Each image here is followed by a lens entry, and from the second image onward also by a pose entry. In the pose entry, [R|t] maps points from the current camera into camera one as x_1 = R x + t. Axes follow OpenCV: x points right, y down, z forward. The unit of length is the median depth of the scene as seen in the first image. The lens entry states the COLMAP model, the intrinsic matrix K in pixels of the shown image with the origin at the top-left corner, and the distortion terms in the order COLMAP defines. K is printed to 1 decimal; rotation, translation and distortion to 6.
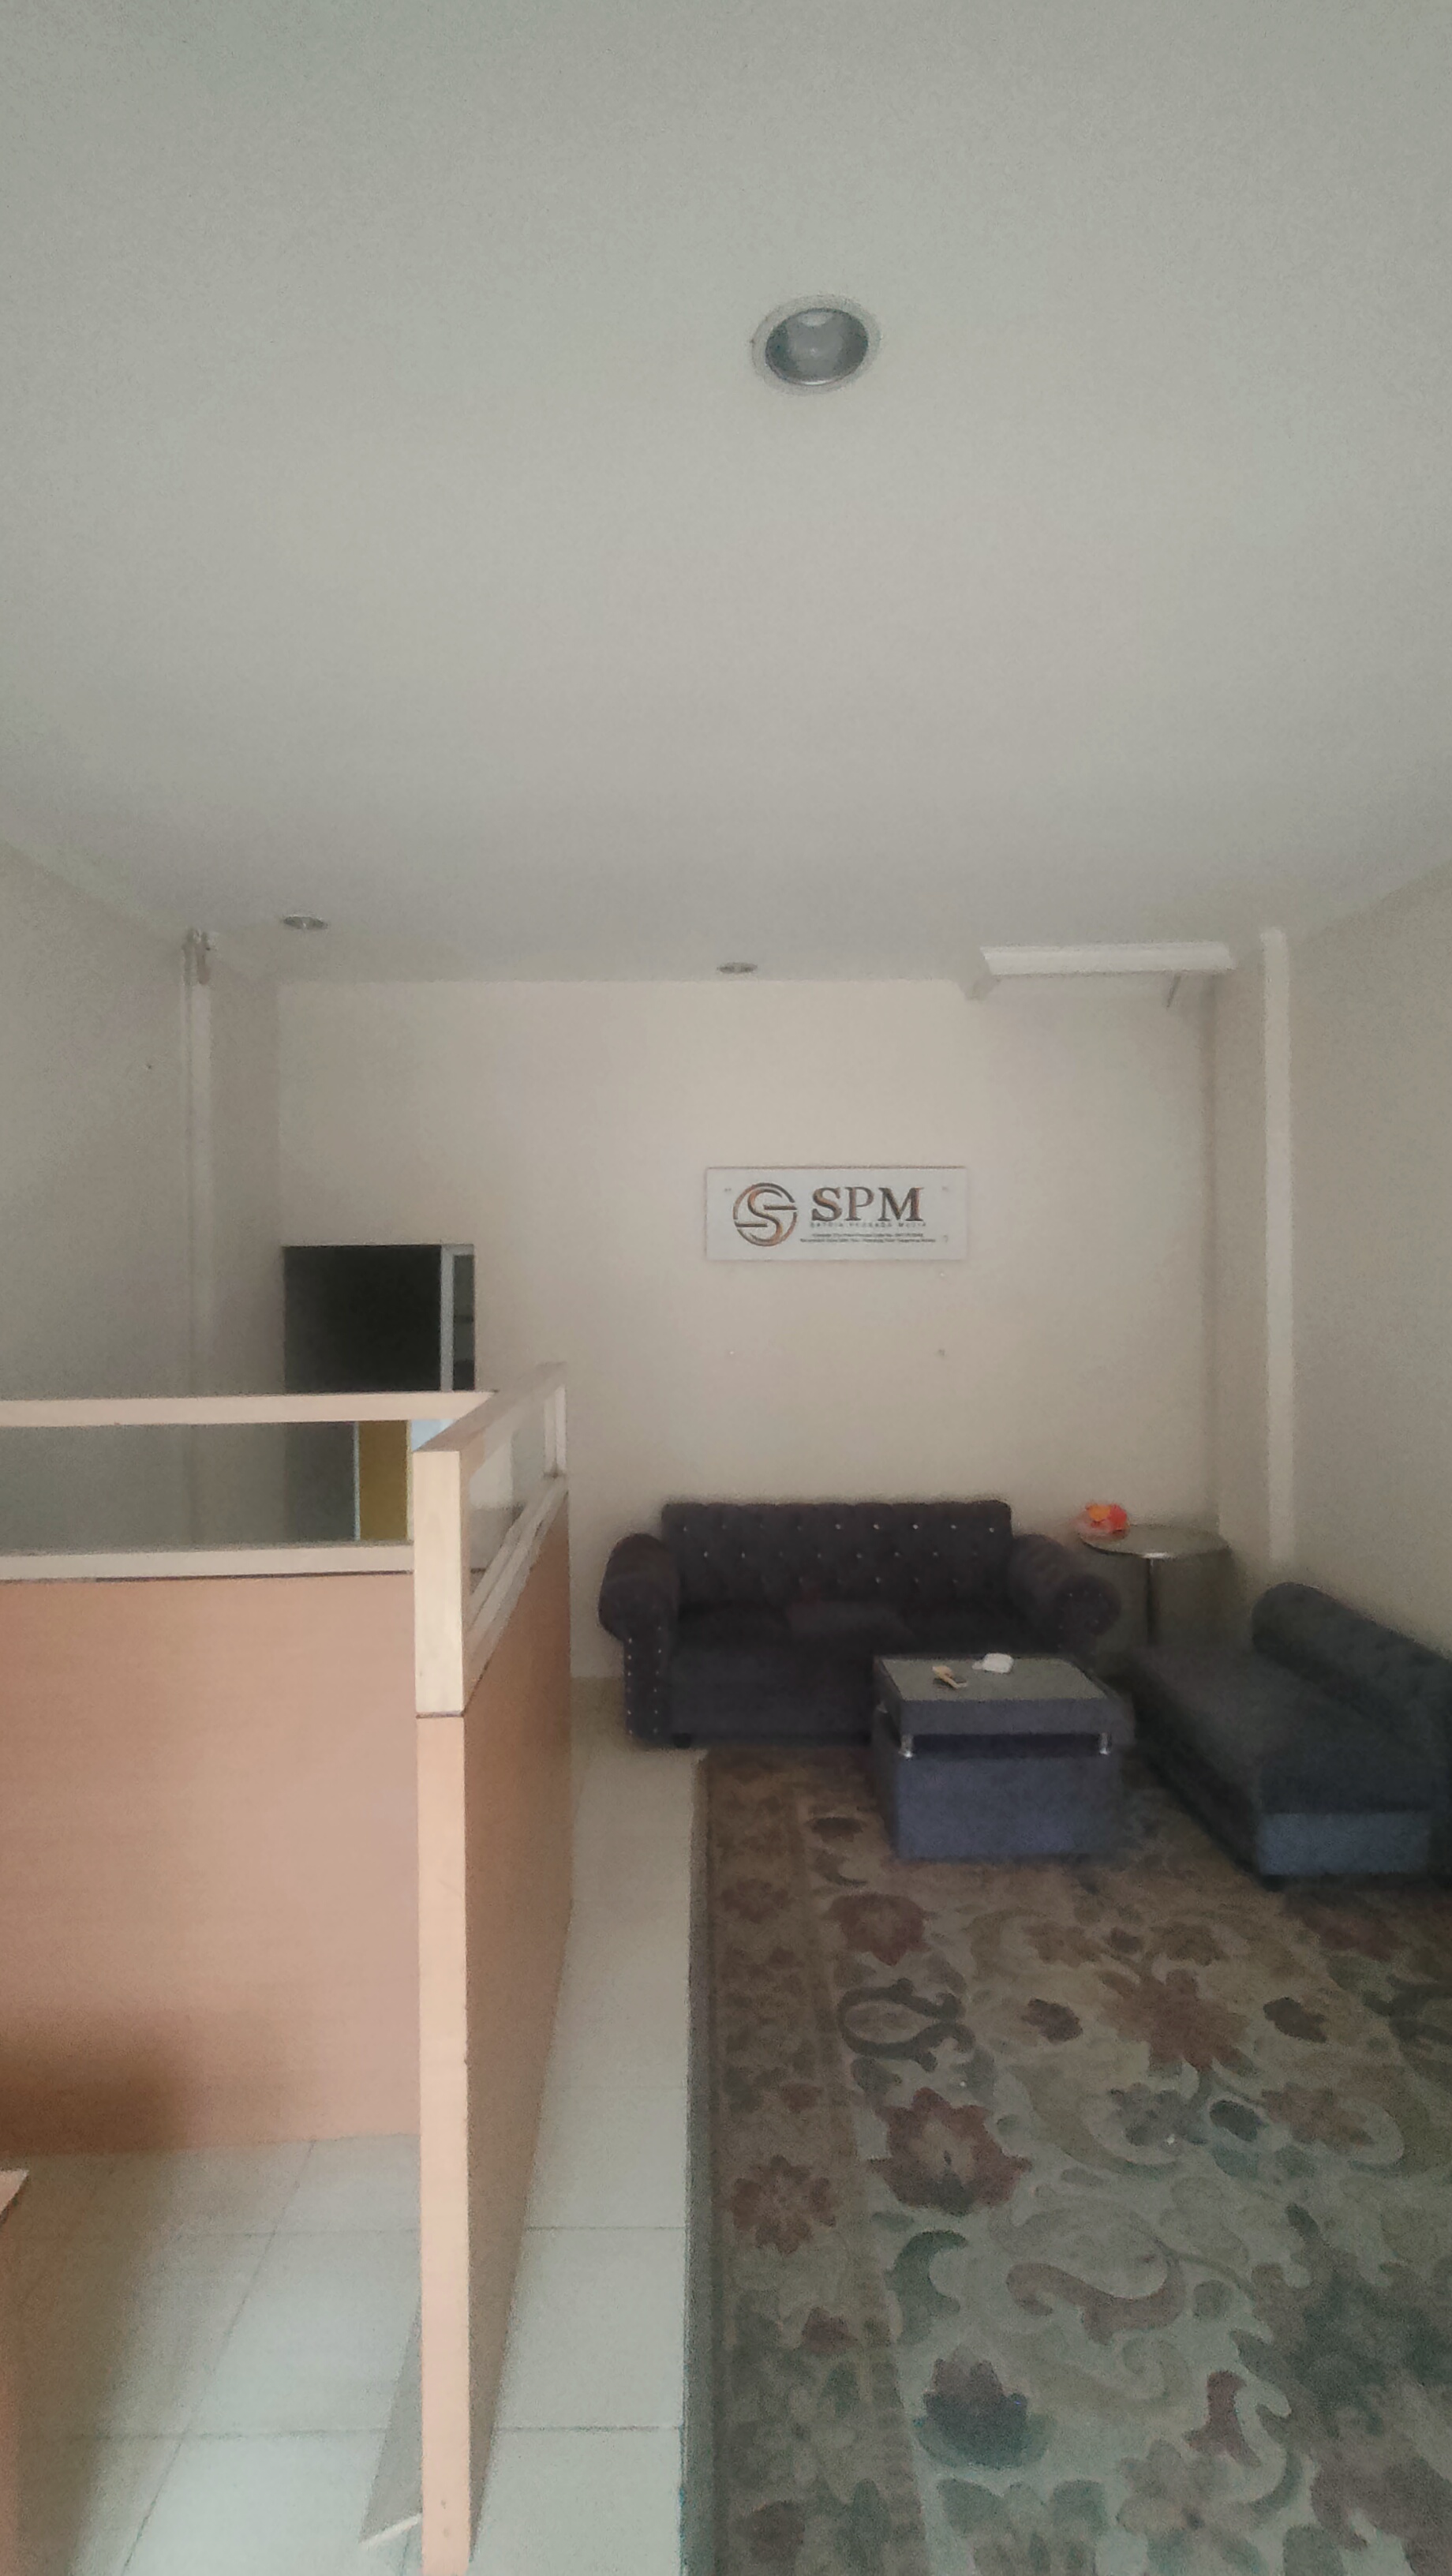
lens RADIAL K [[1203.0, 0, 726.0], [0, 1203.0, 1288.0], [0, 0, 1]] dist [0.001876, 0.001442]
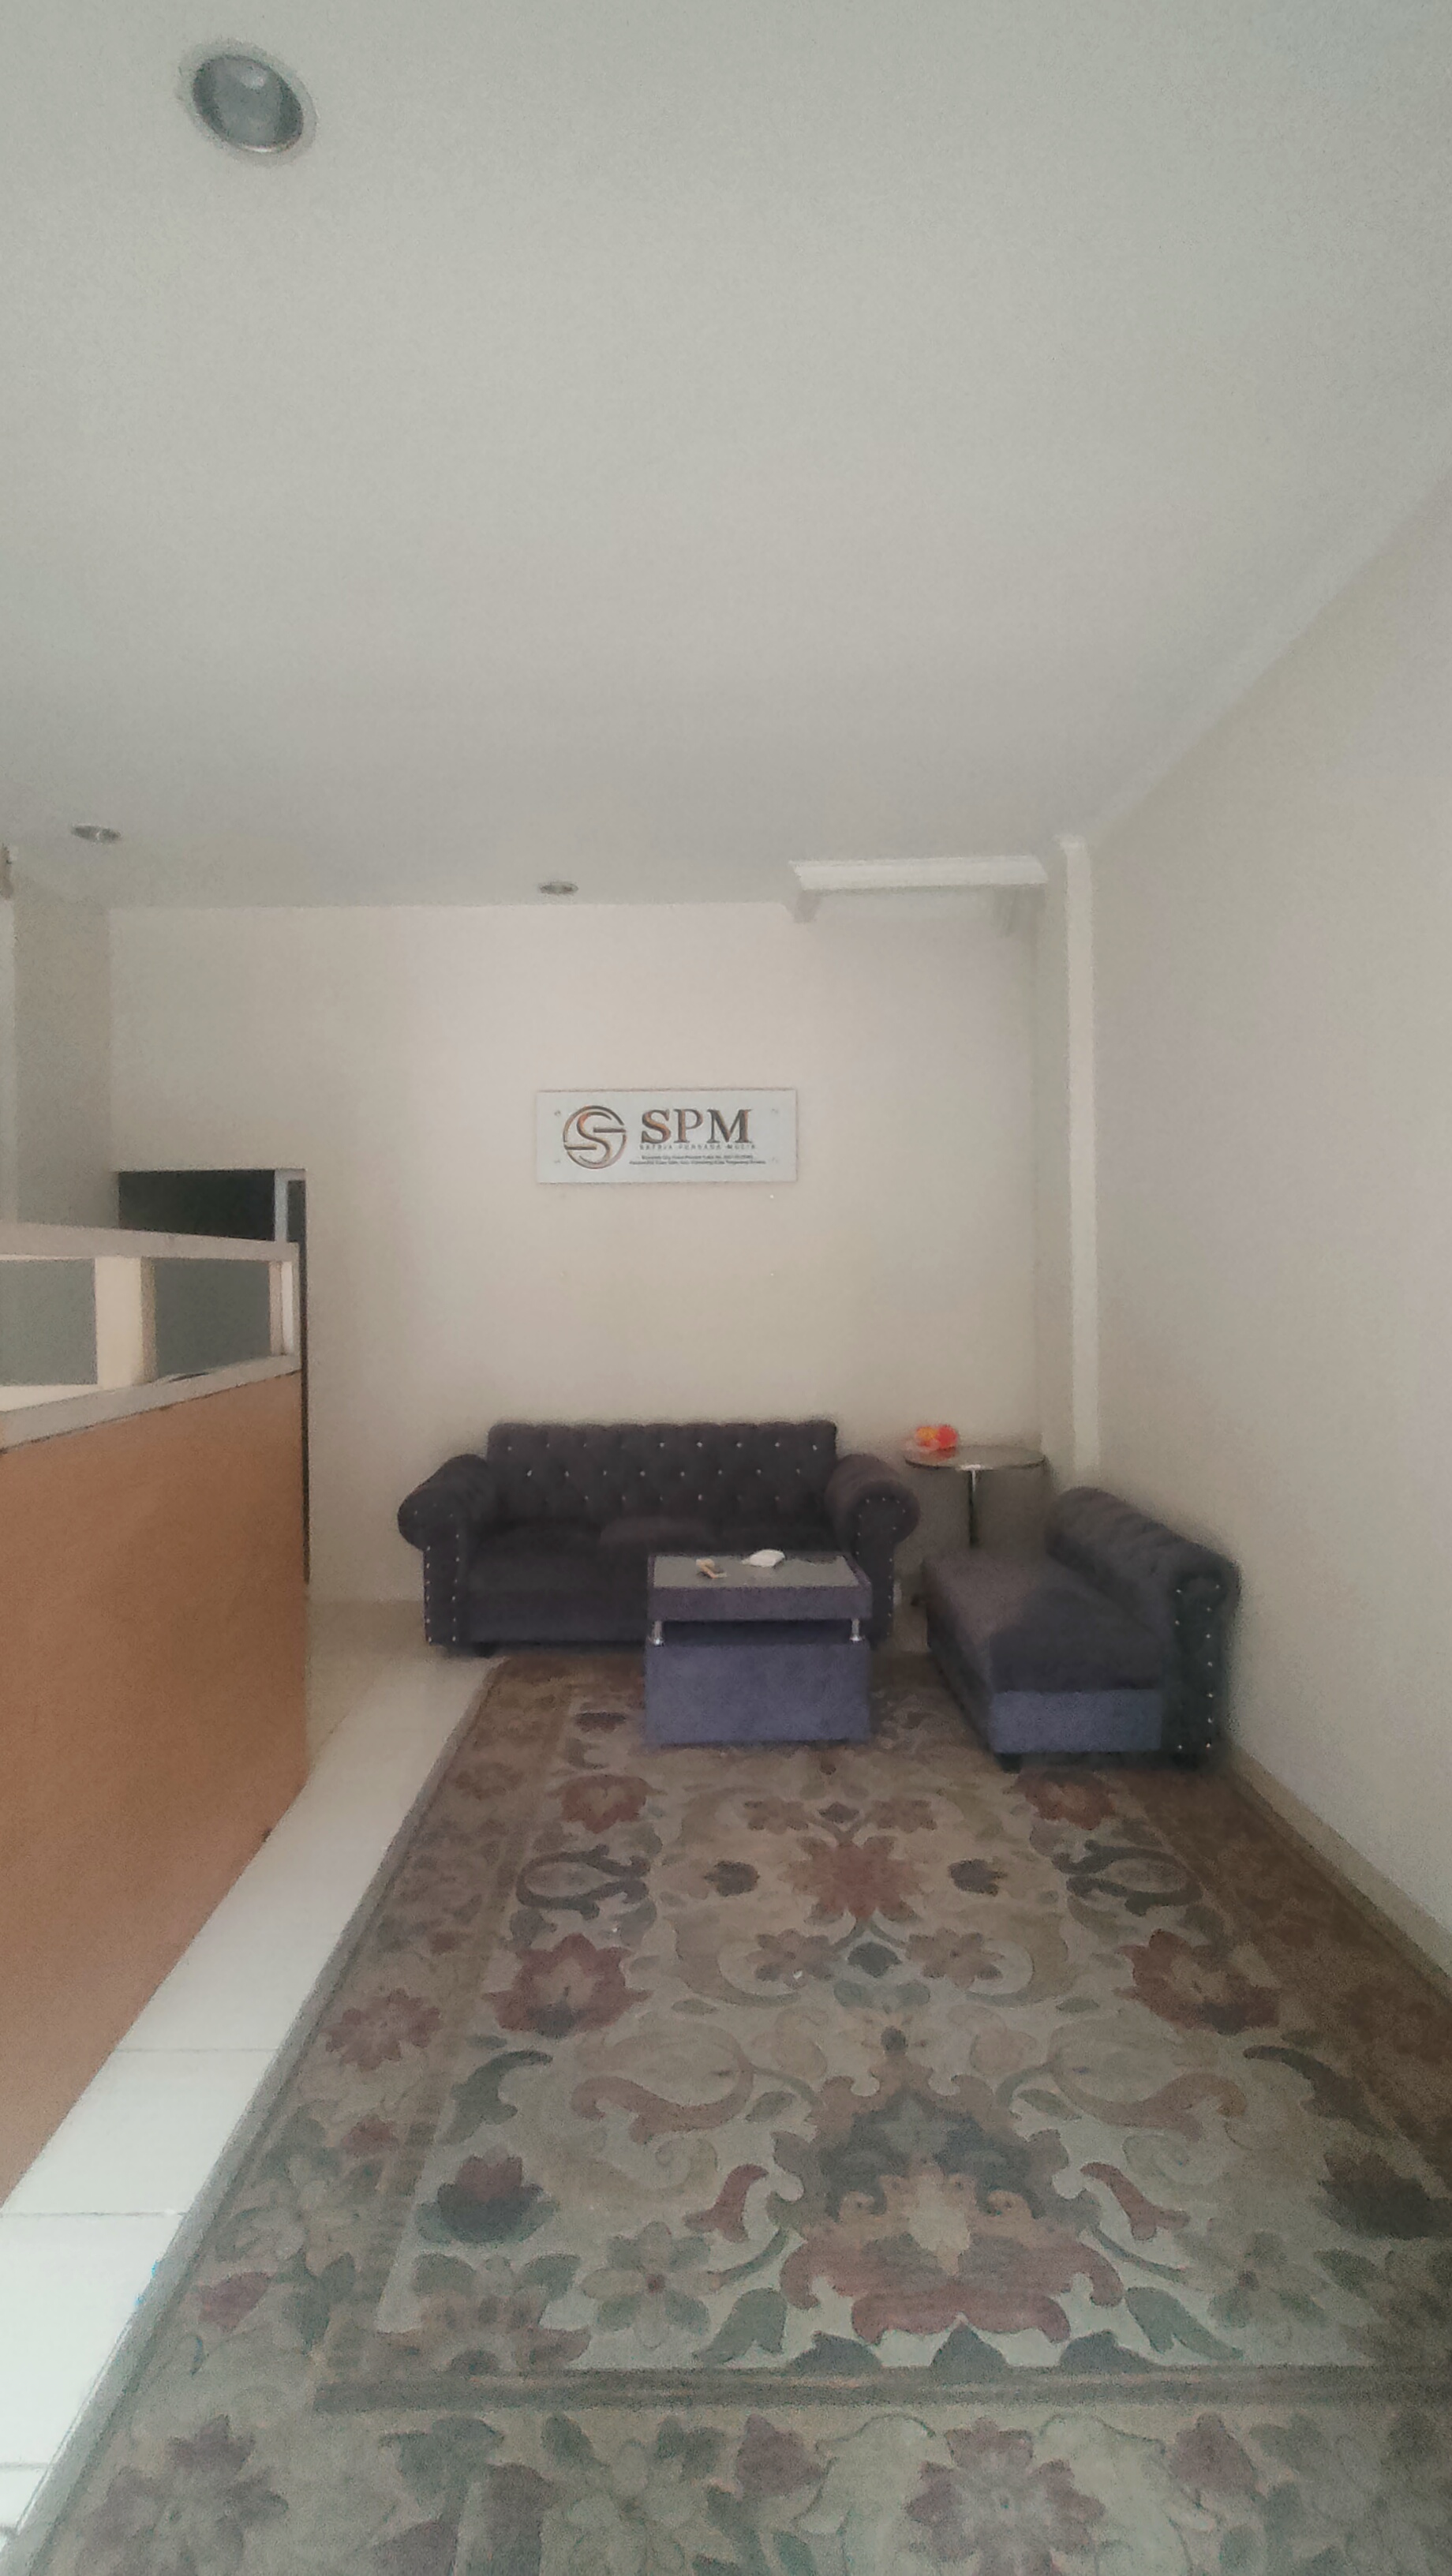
lens RADIAL K [[1196.7, 0, 726.0], [0, 1196.7, 1288.0], [0, 0, 1]] dist [0.000859, -0.000147]
pose [[0.999978, -0.004890, -0.004457, 0.239133], [0.004911, 0.999977, 0.004716, 0.098929], [0.004434, -0.004737, 0.999979, 0.005885]]
